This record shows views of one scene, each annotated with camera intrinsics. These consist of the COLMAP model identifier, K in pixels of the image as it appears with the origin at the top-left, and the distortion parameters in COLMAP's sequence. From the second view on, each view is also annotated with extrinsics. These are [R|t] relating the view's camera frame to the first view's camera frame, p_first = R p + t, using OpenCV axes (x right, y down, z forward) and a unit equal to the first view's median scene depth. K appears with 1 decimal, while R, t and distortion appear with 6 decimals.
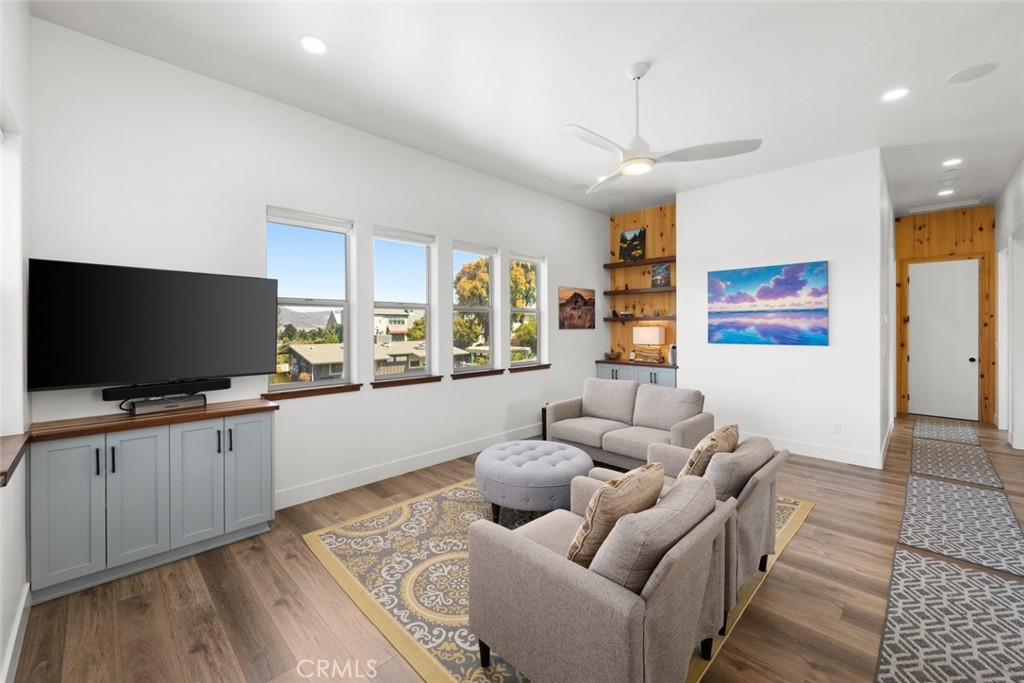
lens RADIAL K [[410.0, 0, 529.4], [0, 410.0, 338.7], [0, 0, 1]] dist [-0.002740, 0.000771]
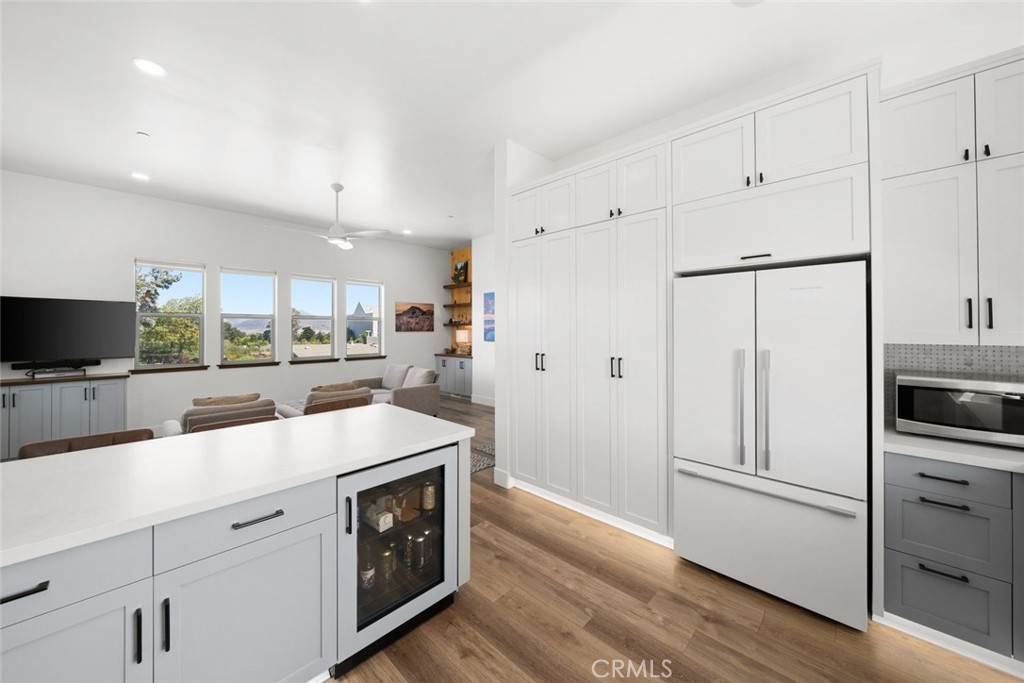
lens RADIAL K [[362.3, 0, 532.5], [0, 362.3, 337.0], [0, 0, 1]] dist [-0.000646, -0.000392]
pose [[0.999165, -0.001031, 0.040834, 0.486402], [0.001429, 0.999952, -0.009703, 0.008585], [-0.040822, 0.009753, 0.999119, -0.285807]]
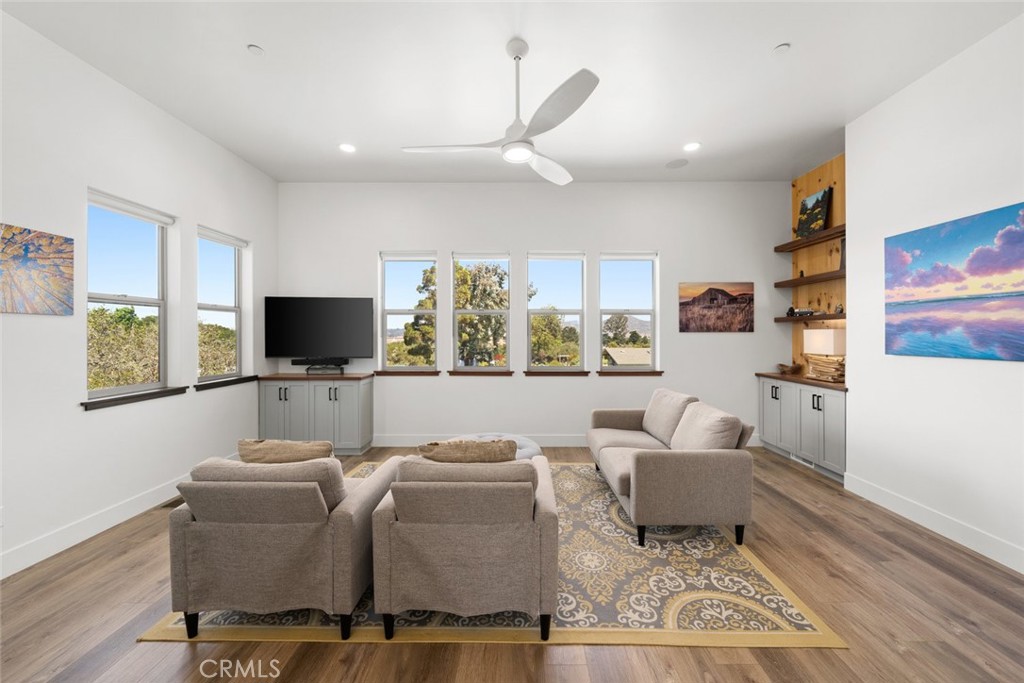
lens RADIAL K [[410.0, 0, 506.3], [0, 410.0, 327.6], [0, 0, 1]] dist [-0.002740, 0.000771]
pose [[0.691140, -0.007095, -0.722686, 0.426967], [-0.024158, 0.999166, -0.032912, 0.004613], [0.722317, 0.040205, 0.690392, 0.142877]]
